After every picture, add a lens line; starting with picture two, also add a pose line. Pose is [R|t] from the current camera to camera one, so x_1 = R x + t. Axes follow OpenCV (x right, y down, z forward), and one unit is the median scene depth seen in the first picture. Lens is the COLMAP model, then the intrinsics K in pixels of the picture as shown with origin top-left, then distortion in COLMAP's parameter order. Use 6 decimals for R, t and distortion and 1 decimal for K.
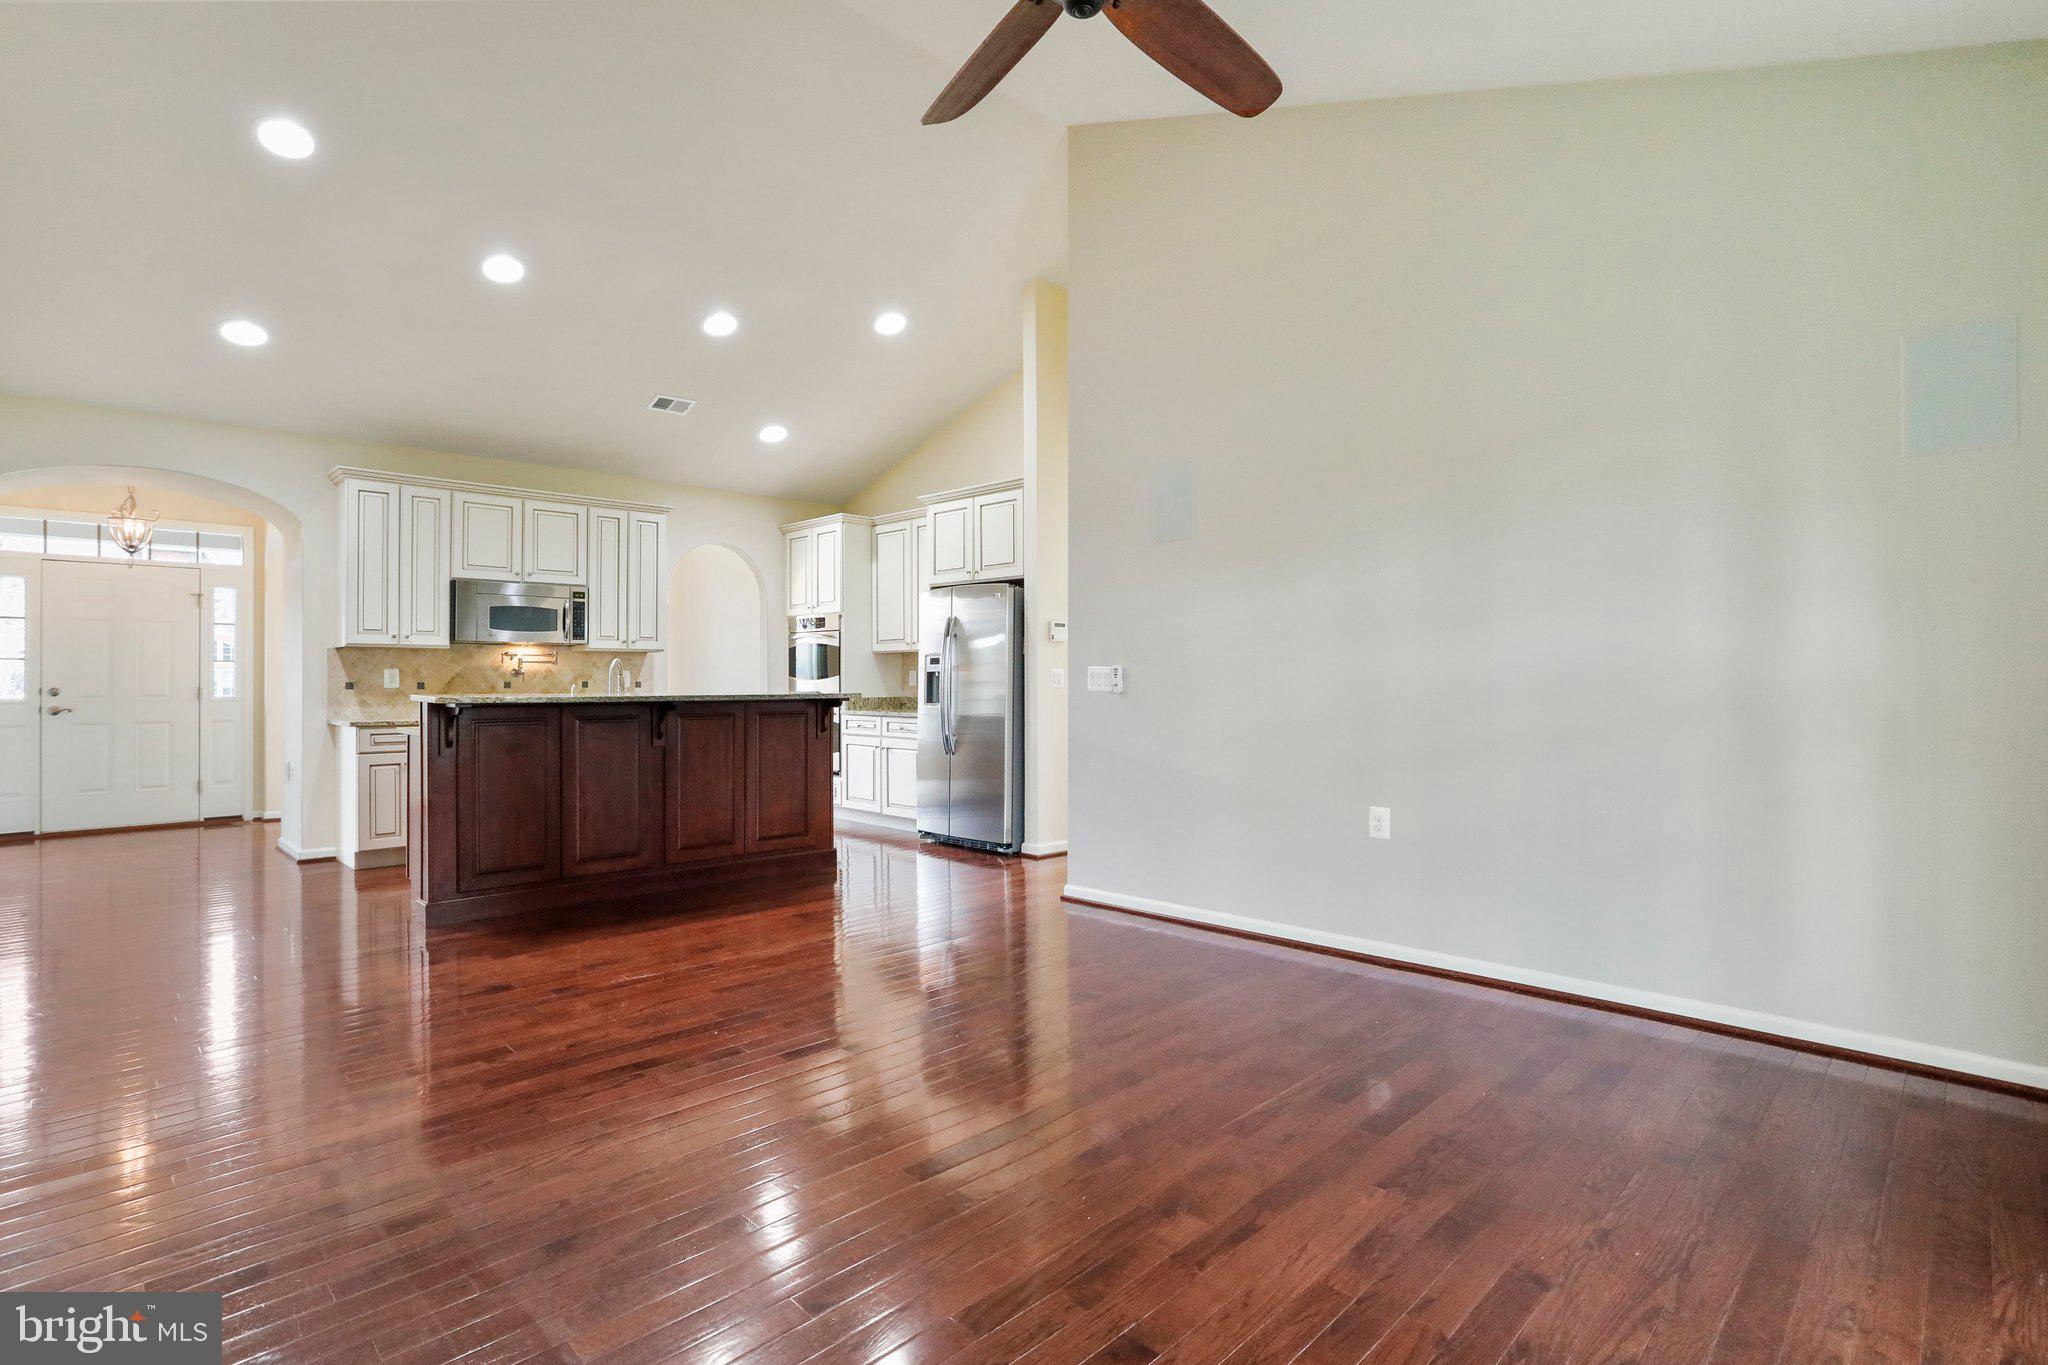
lens RADIAL K [[998.1, 0, 981.6], [0, 998.1, 672.5], [0, 0, 1]] dist [-0.003087, -0.000053]
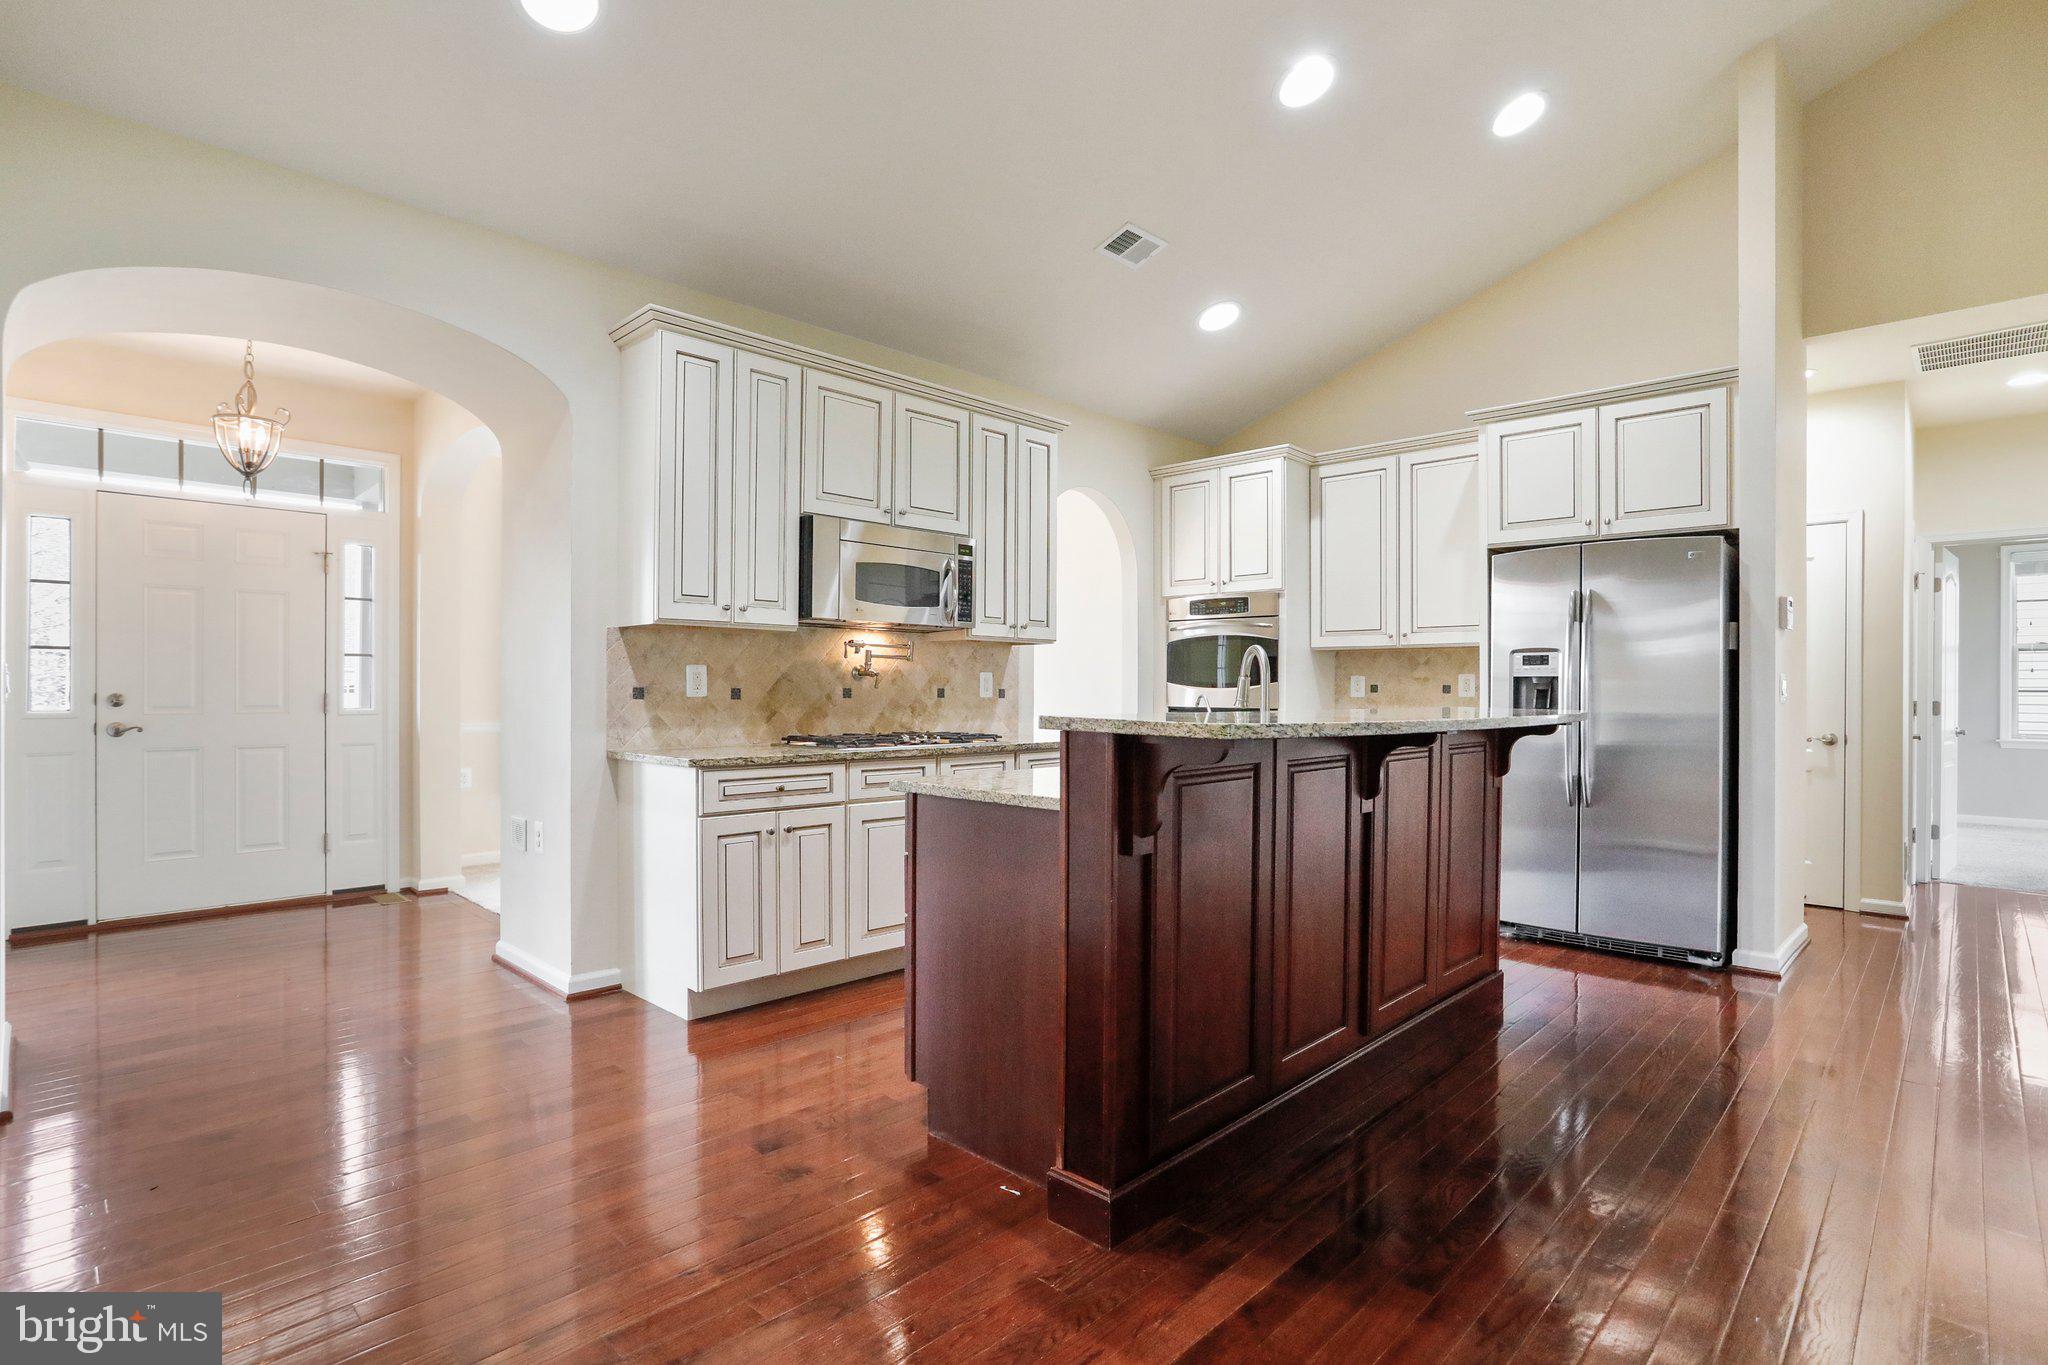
lens RADIAL K [[1004.1, 0, 1022.7], [0, 1004.1, 690.8], [0, 0, 1]] dist [-0.044853, 0.011174]
pose [[0.999084, 0.005885, 0.042378, -0.398068], [-0.006211, 0.999952, 0.007568, 0.005706], [-0.042332, -0.007824, 0.999073, 0.371767]]
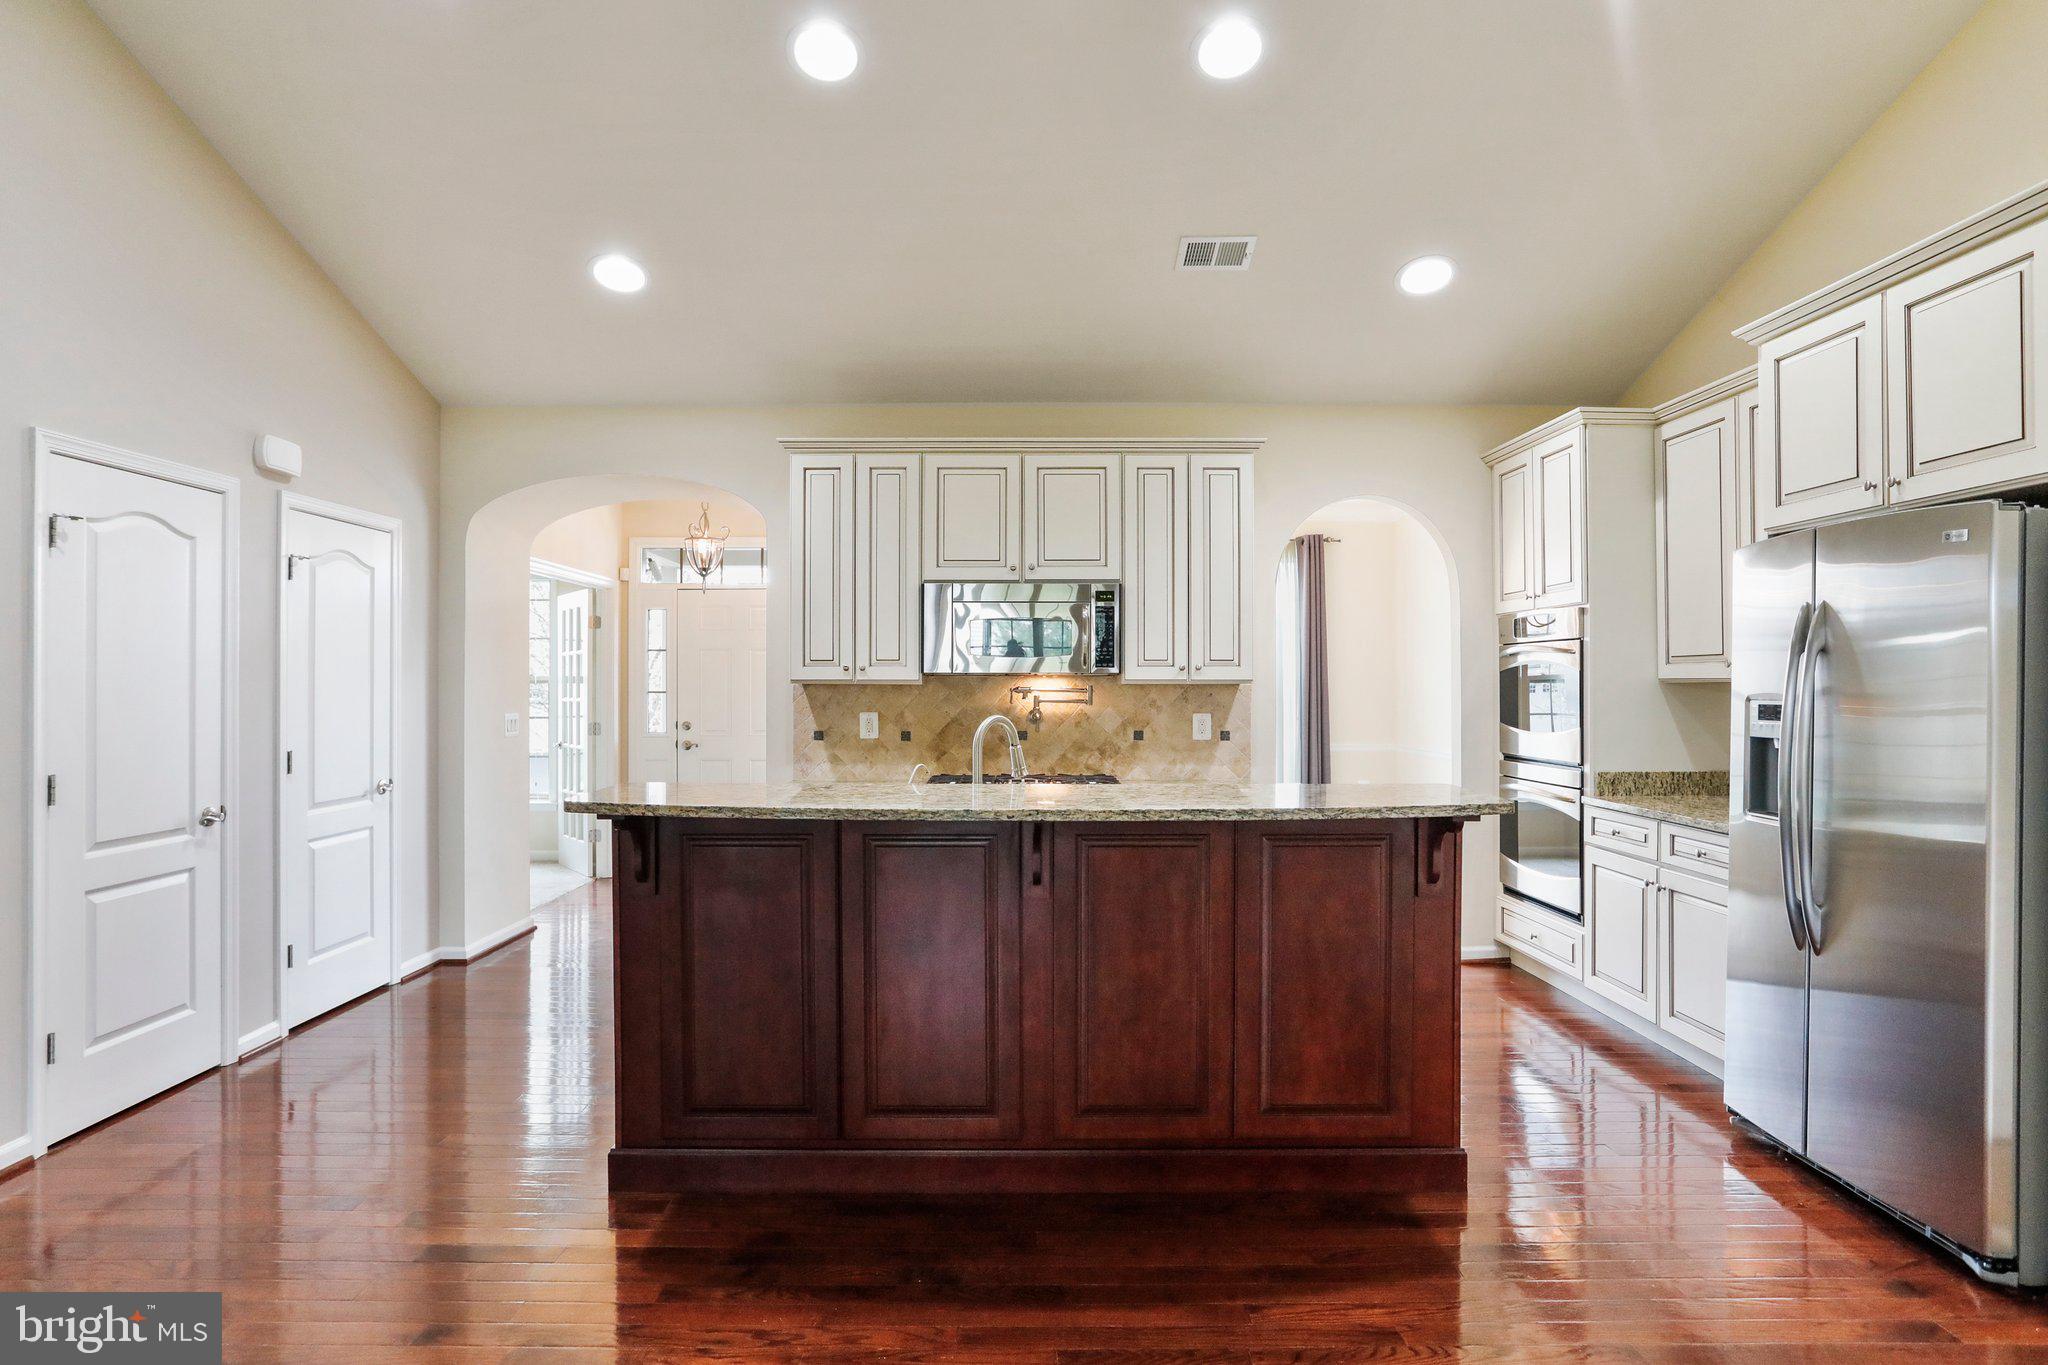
lens RADIAL K [[1104.3, 0, 1018.7], [0, 1104.3, 678.9], [0, 0, 1]] dist [-0.058094, 0.036586]
pose [[0.732449, -0.002254, -0.680819, 0.030074], [0.002742, 0.999996, -0.000360, -0.025795], [0.680817, -0.001603, 0.732452, 0.460244]]
